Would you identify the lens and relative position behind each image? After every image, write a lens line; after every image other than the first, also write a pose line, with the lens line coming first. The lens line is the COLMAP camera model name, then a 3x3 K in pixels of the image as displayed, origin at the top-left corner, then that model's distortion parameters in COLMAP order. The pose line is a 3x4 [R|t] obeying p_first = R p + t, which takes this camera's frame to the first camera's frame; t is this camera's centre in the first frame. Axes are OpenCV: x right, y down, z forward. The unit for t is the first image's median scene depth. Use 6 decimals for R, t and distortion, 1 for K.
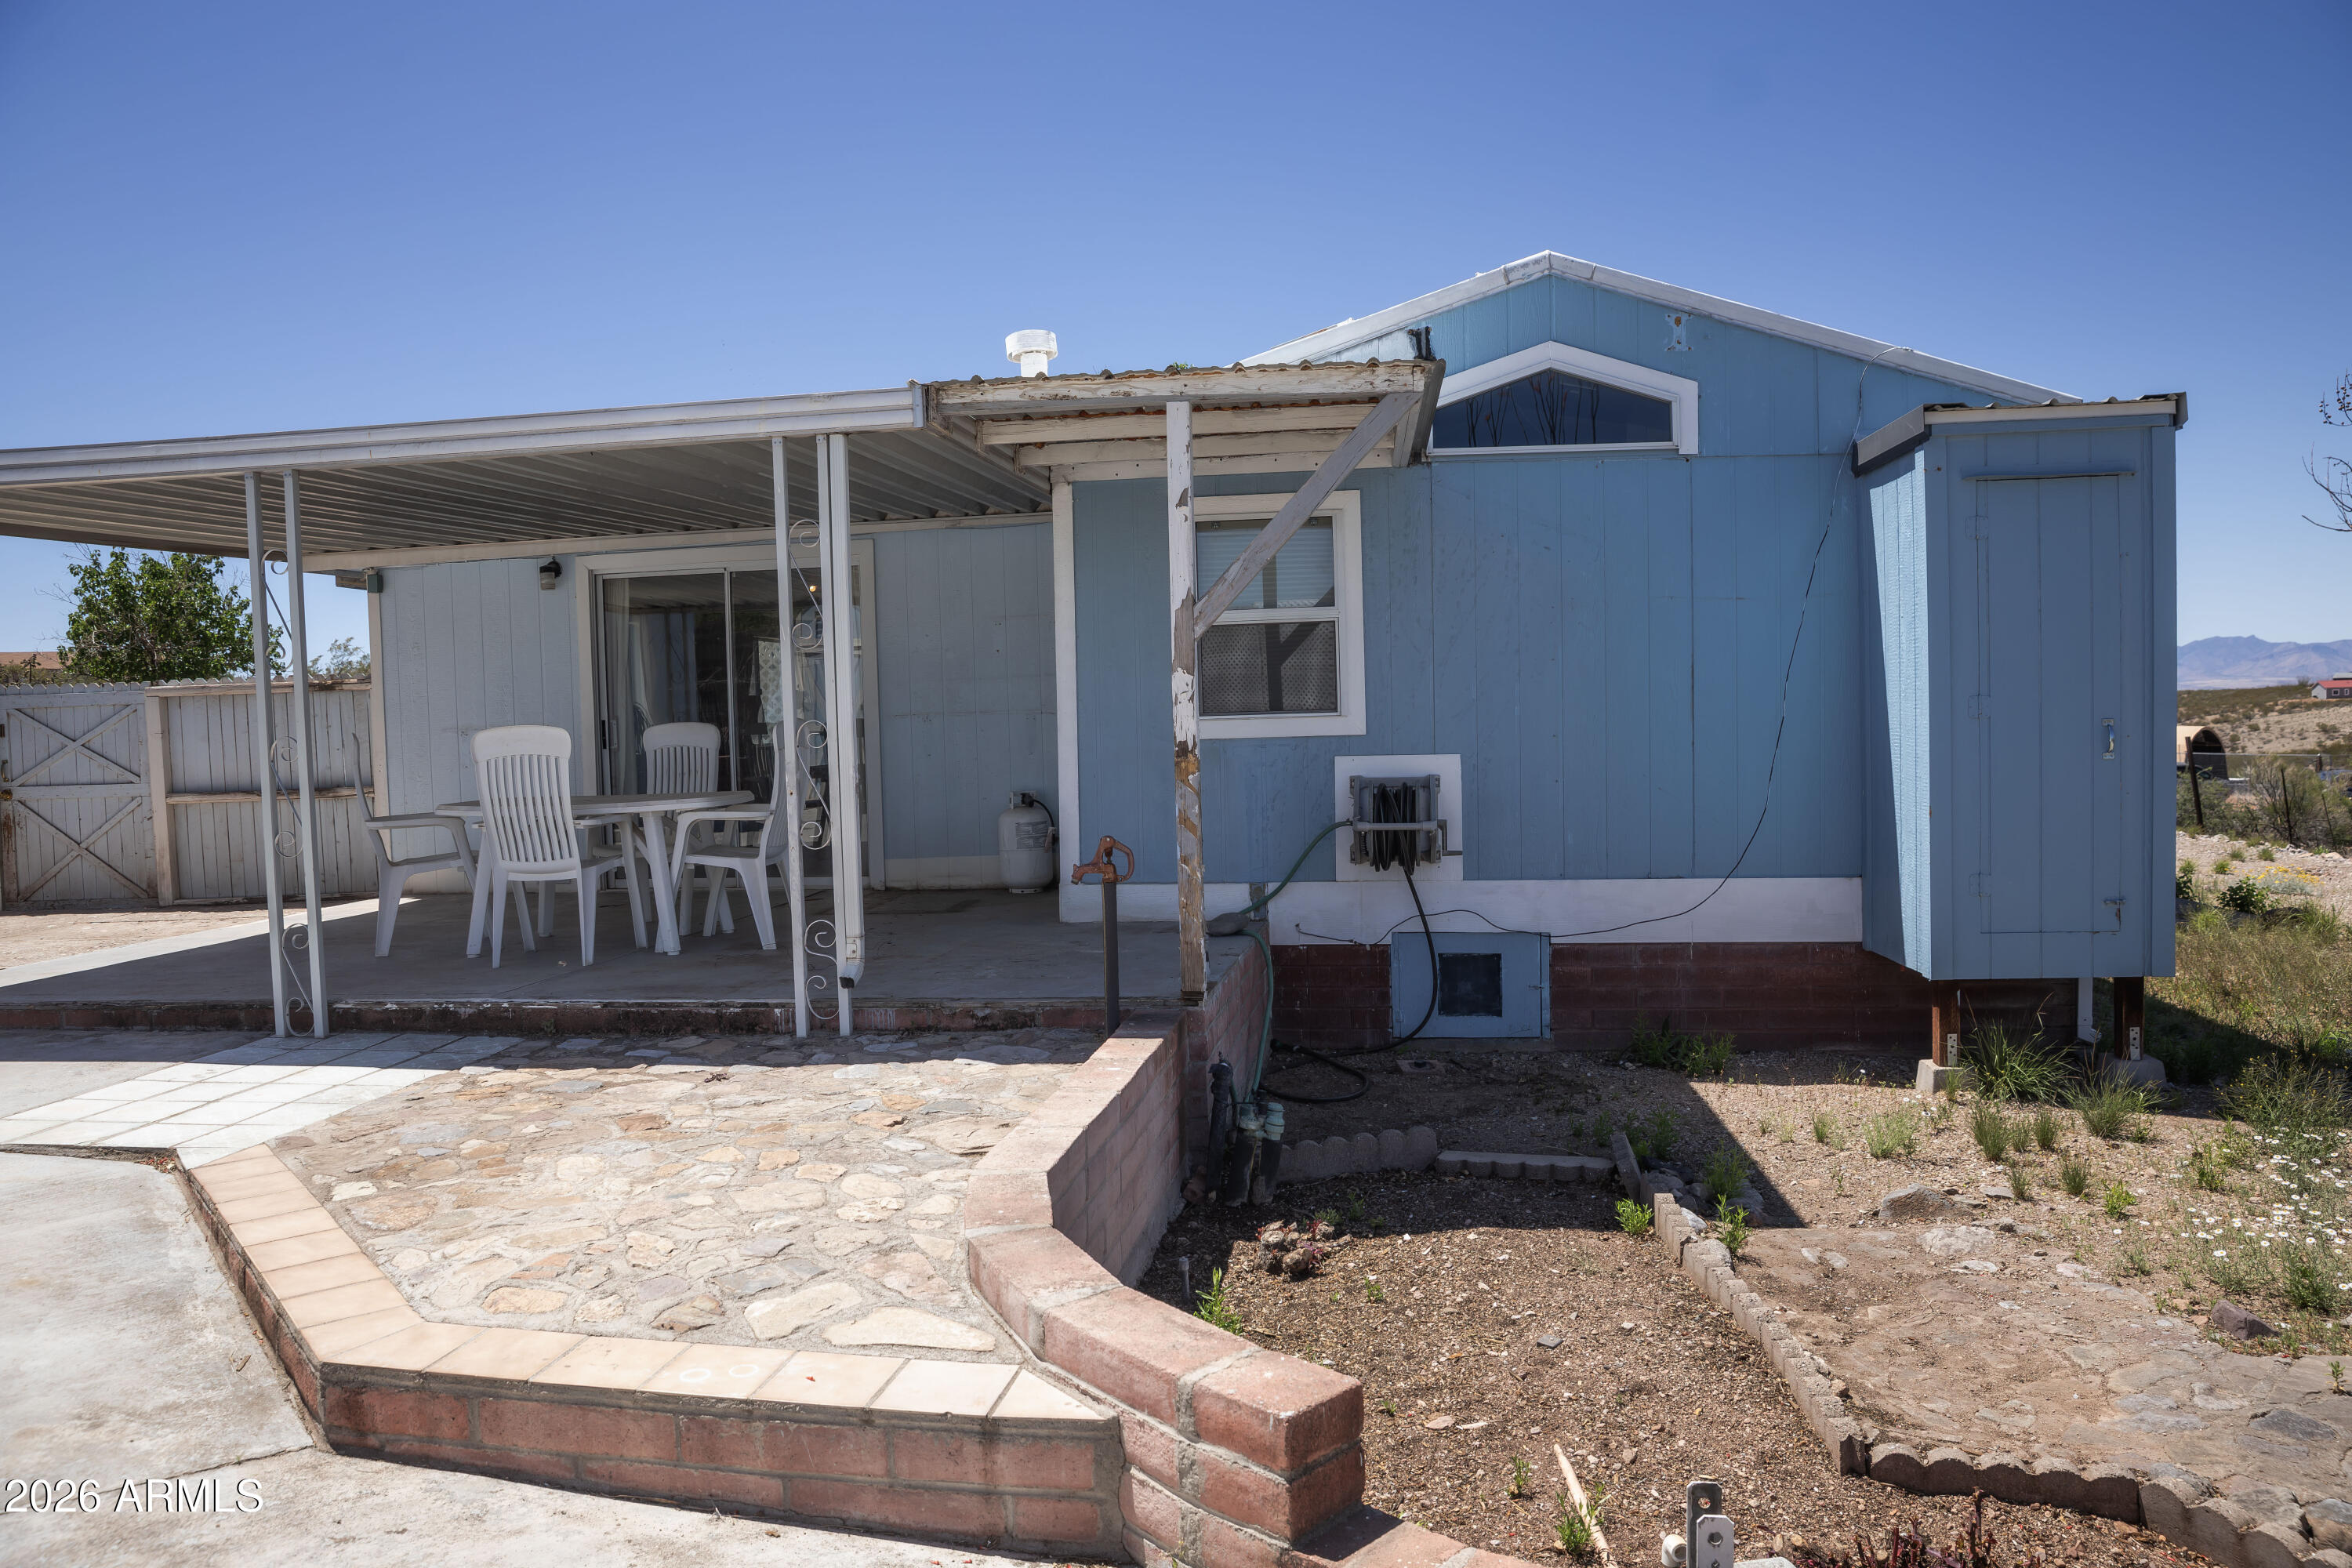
lens RADIAL K [[1610.5, 0, 1183.5], [0, 1610.5, 784.9], [0, 0, 1]] dist [-0.105241, 0.082207]
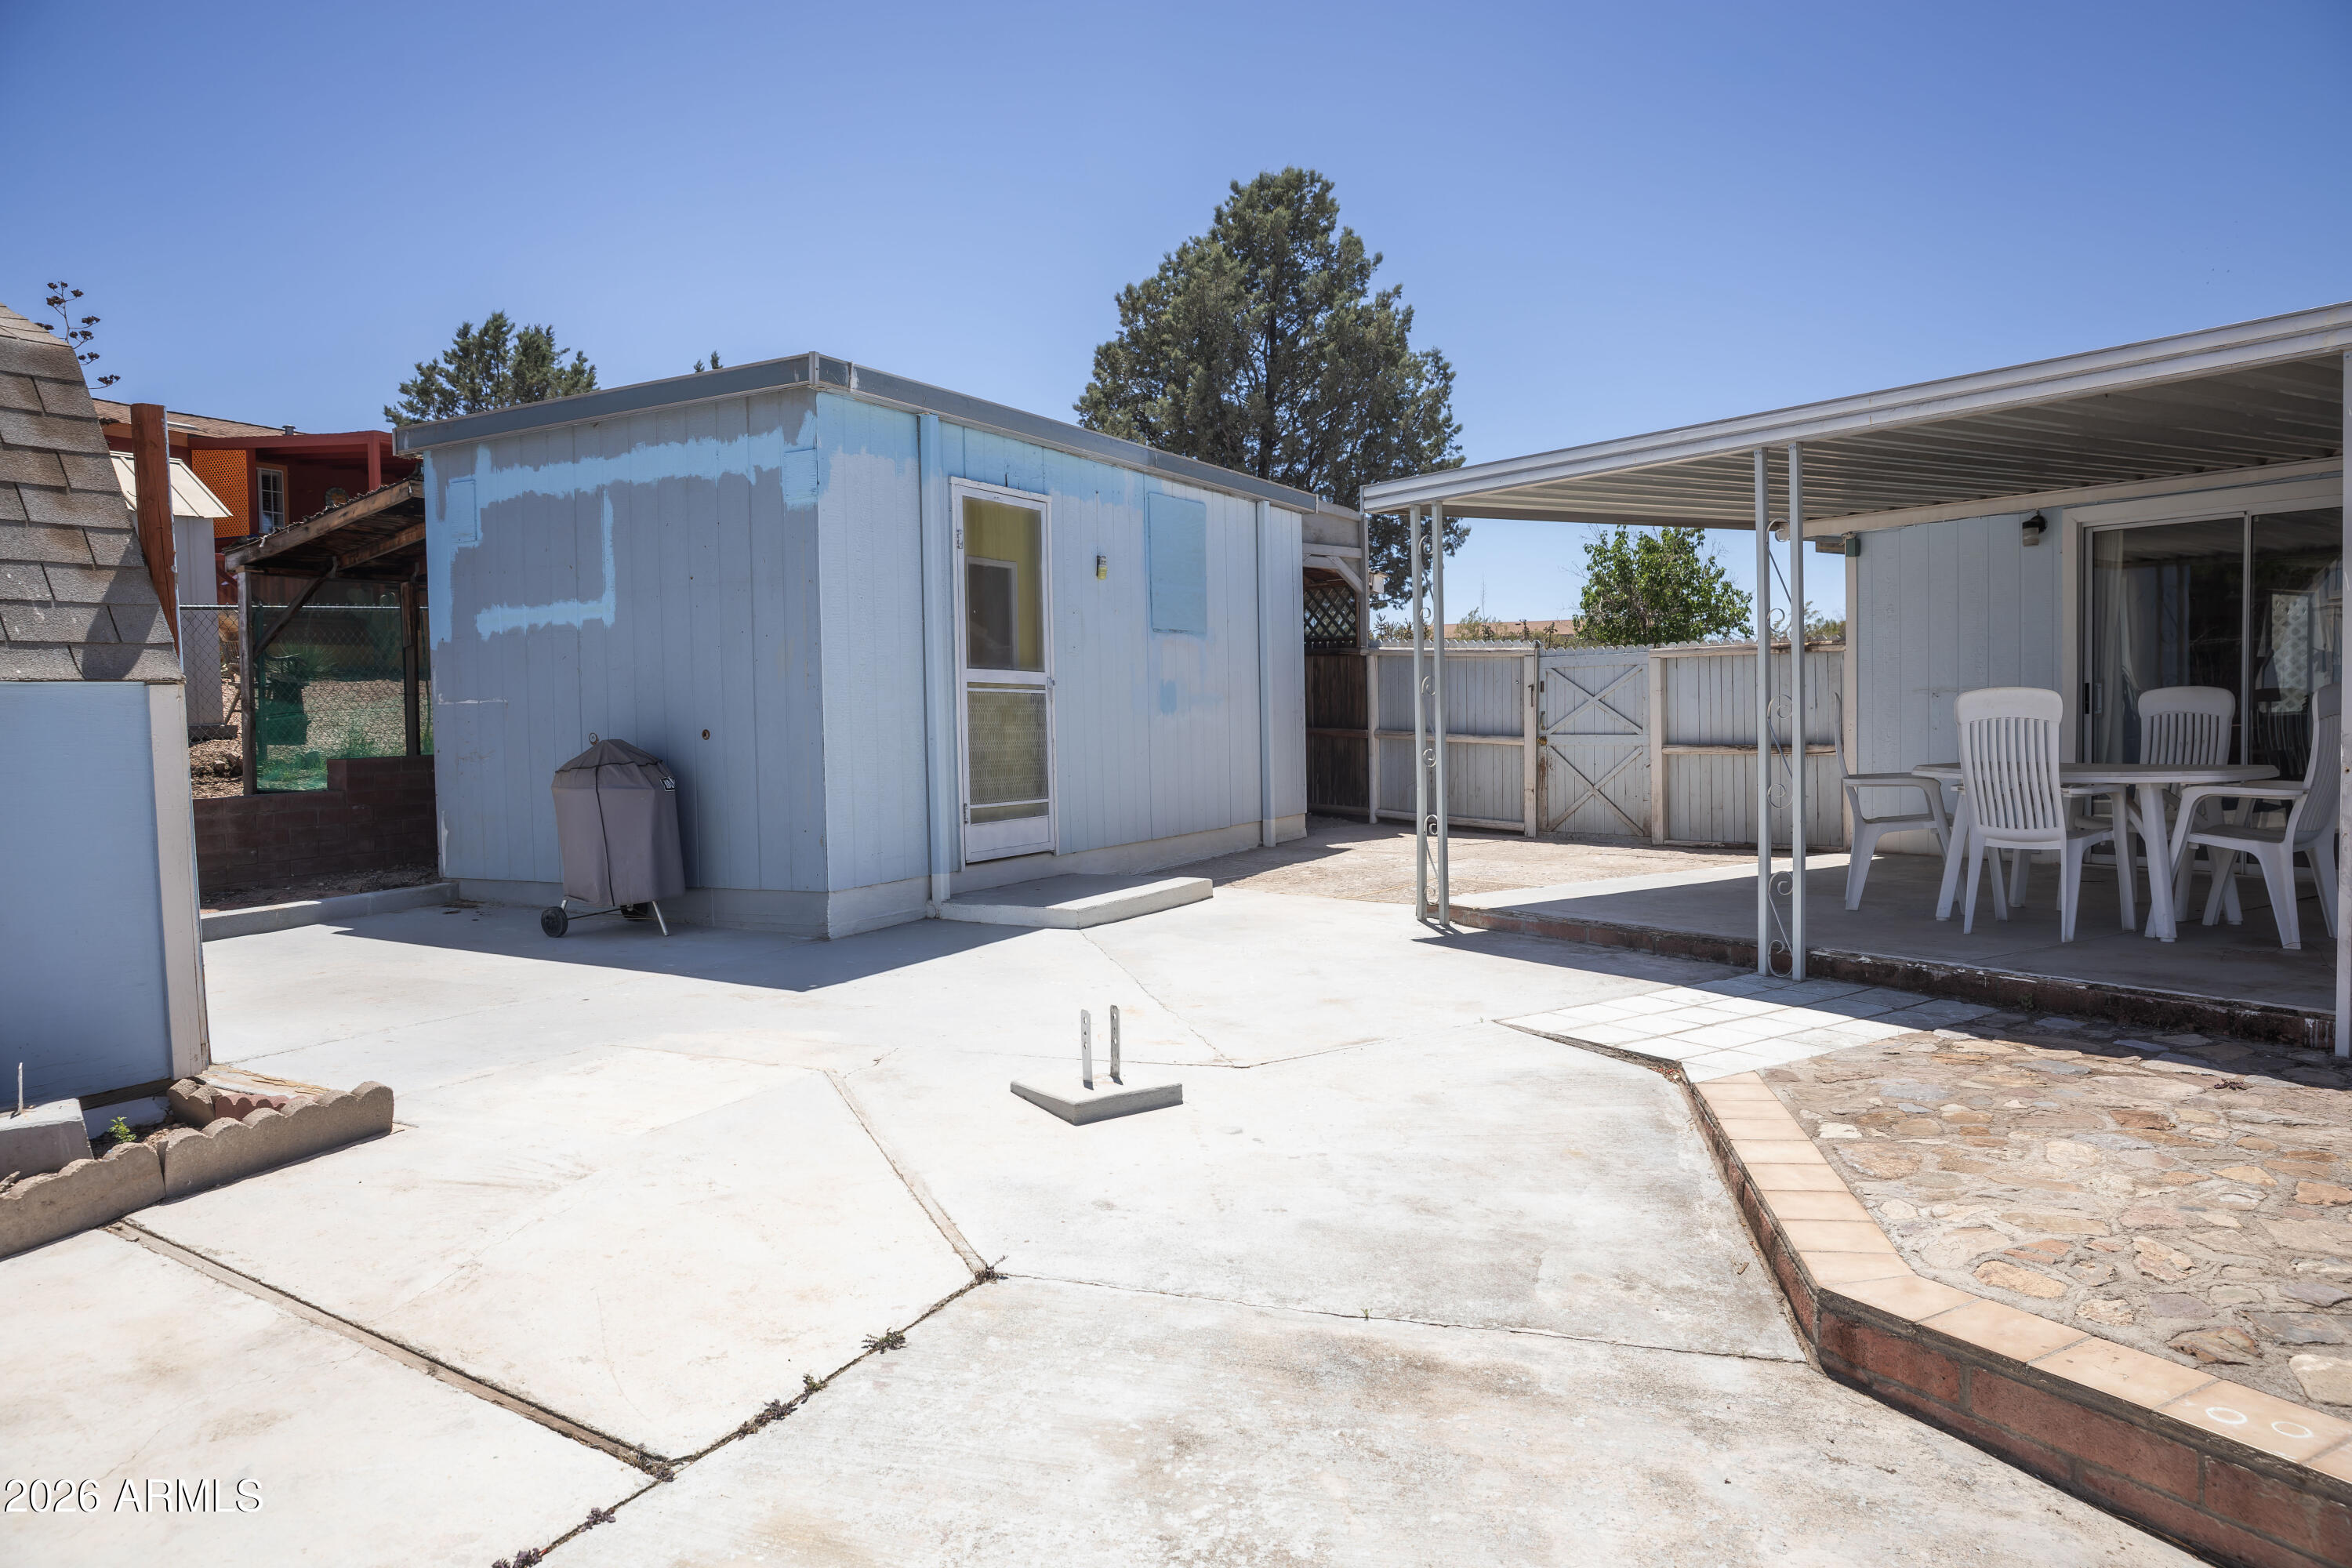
lens RADIAL K [[1610.5, 0, 1185.2], [0, 1610.5, 782.8], [0, 0, 1]] dist [-0.105241, 0.082207]
pose [[0.655365, 0.052125, -0.753512, -0.025718], [-0.035042, 0.998640, 0.038604, 0.001539], [0.754499, 0.001105, 0.656300, -0.011916]]
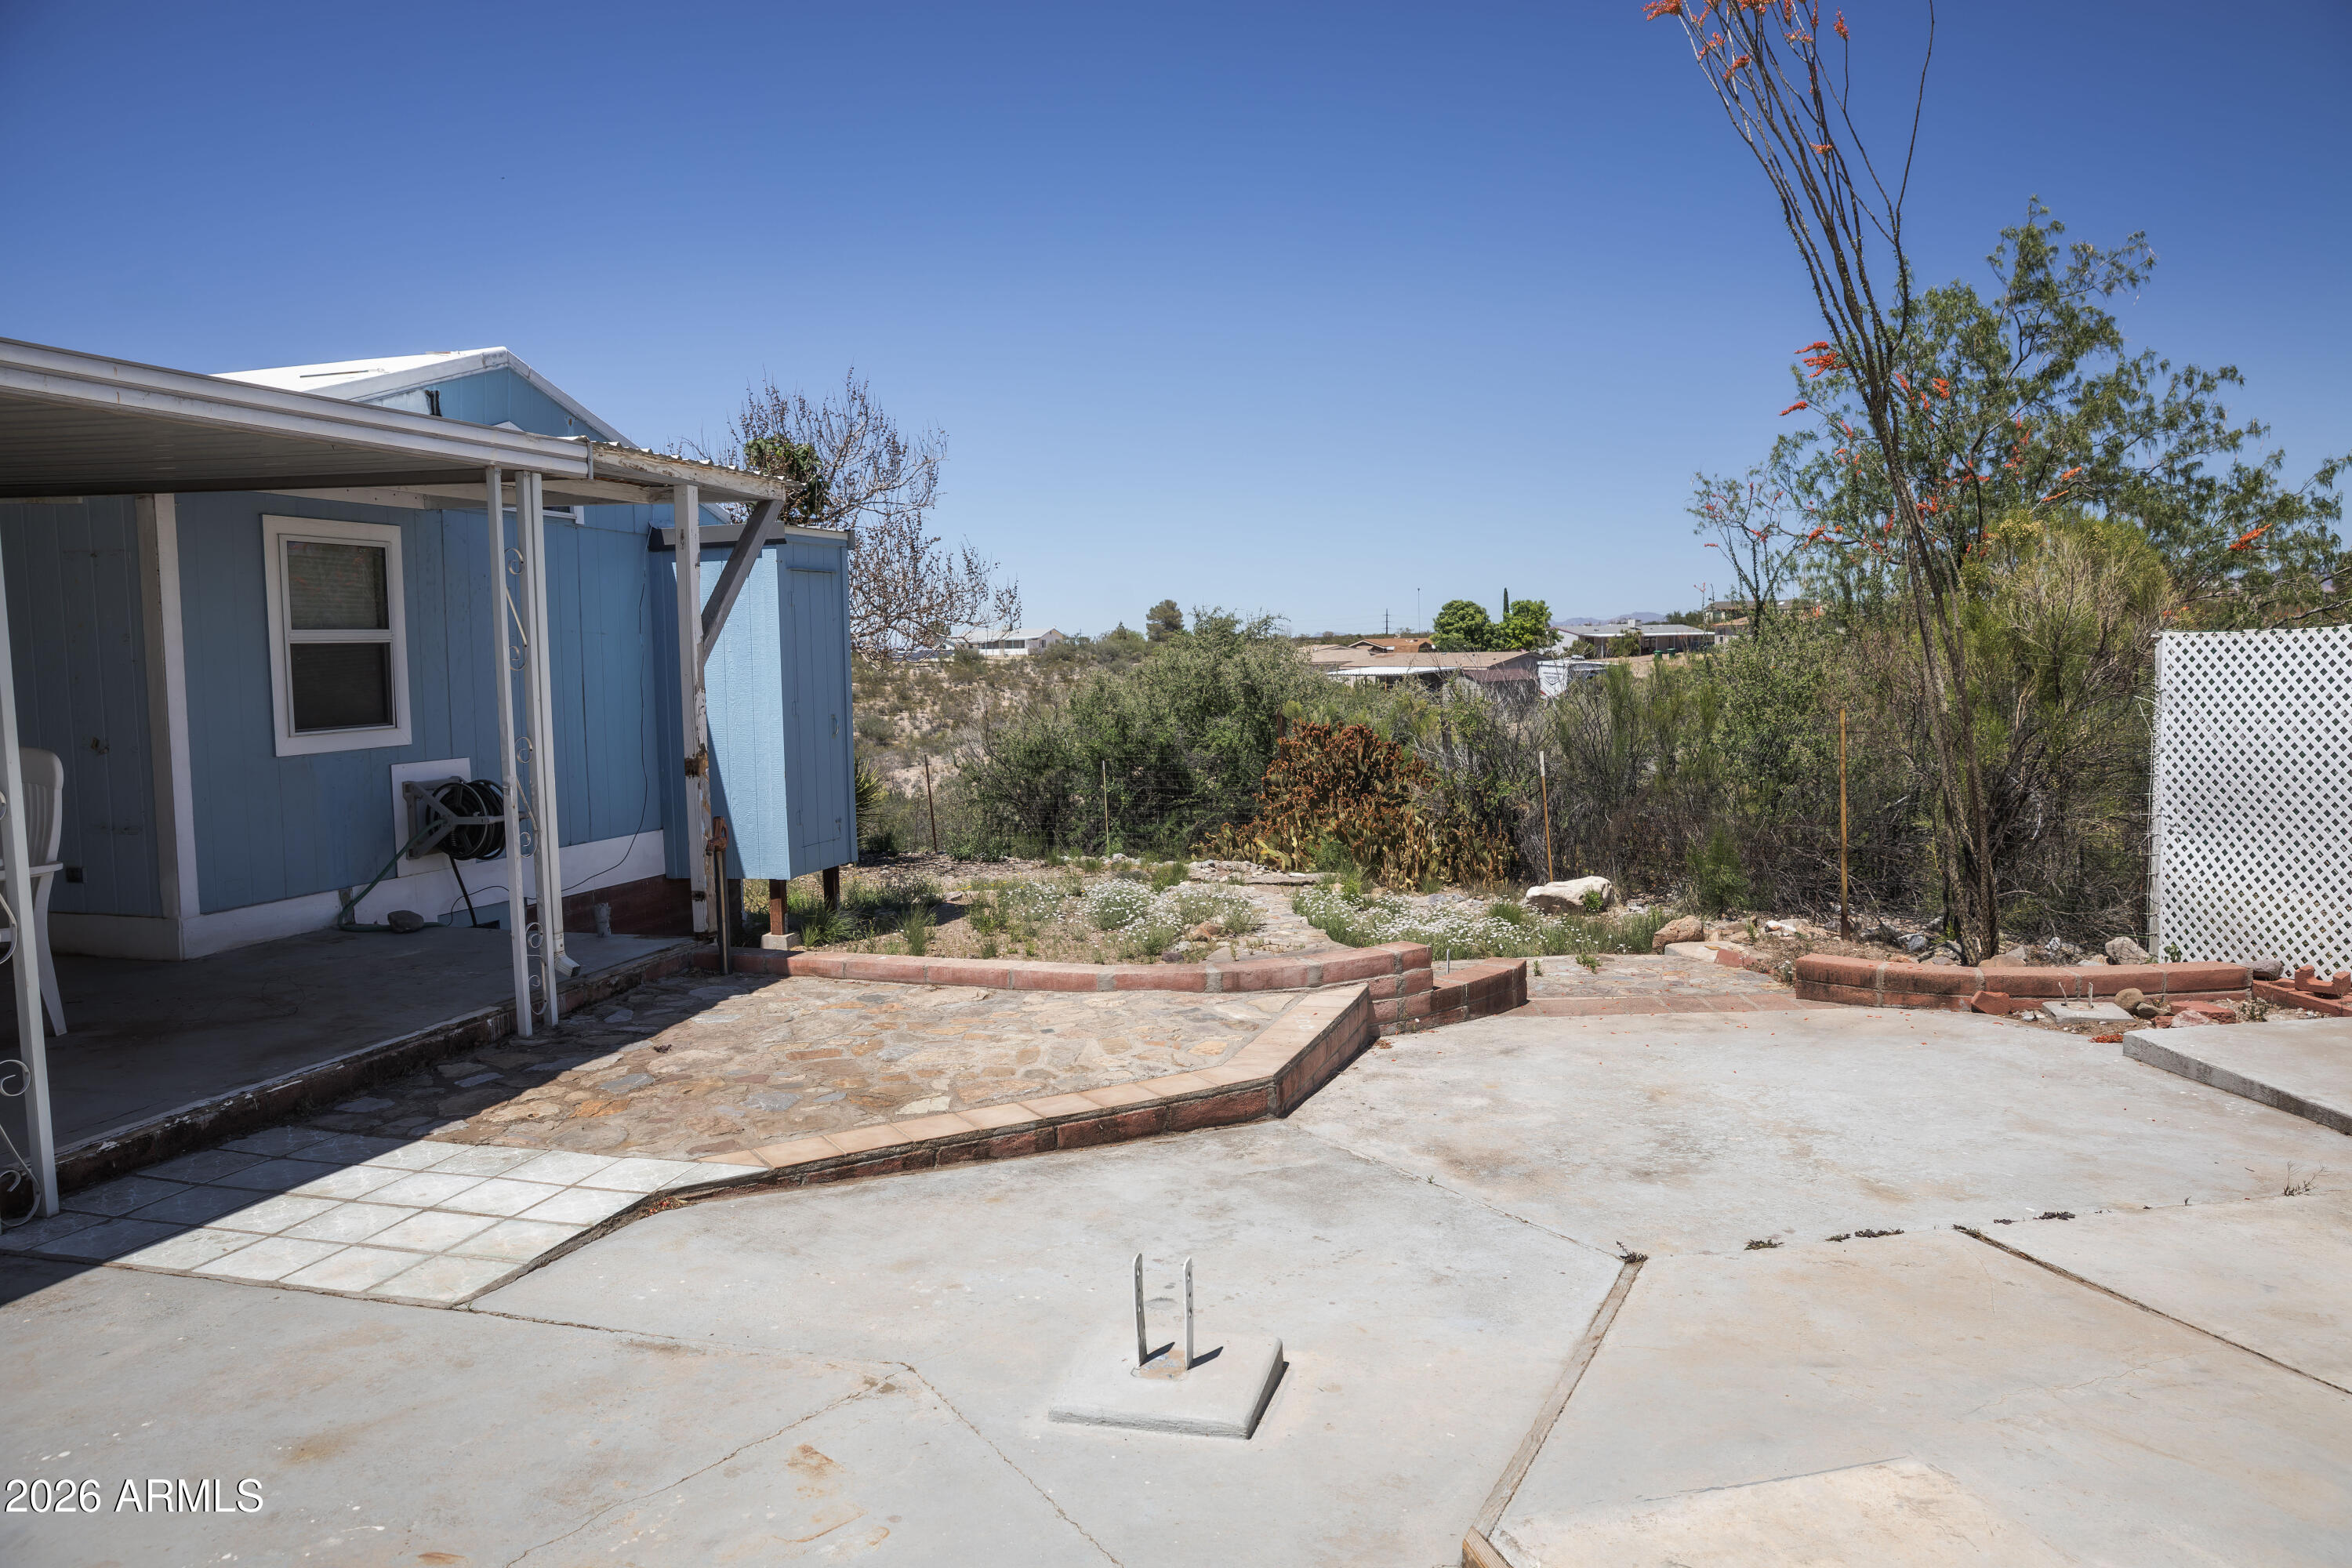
lens RADIAL K [[1610.5, 0, 1182.7], [0, 1610.5, 792.0], [0, 0, 1]] dist [-0.105241, 0.082207]
pose [[0.137761, -0.064368, 0.988372, -1.262845], [0.061538, 0.996514, 0.056321, -0.037414], [-0.988552, 0.053064, 0.141242, 0.433866]]
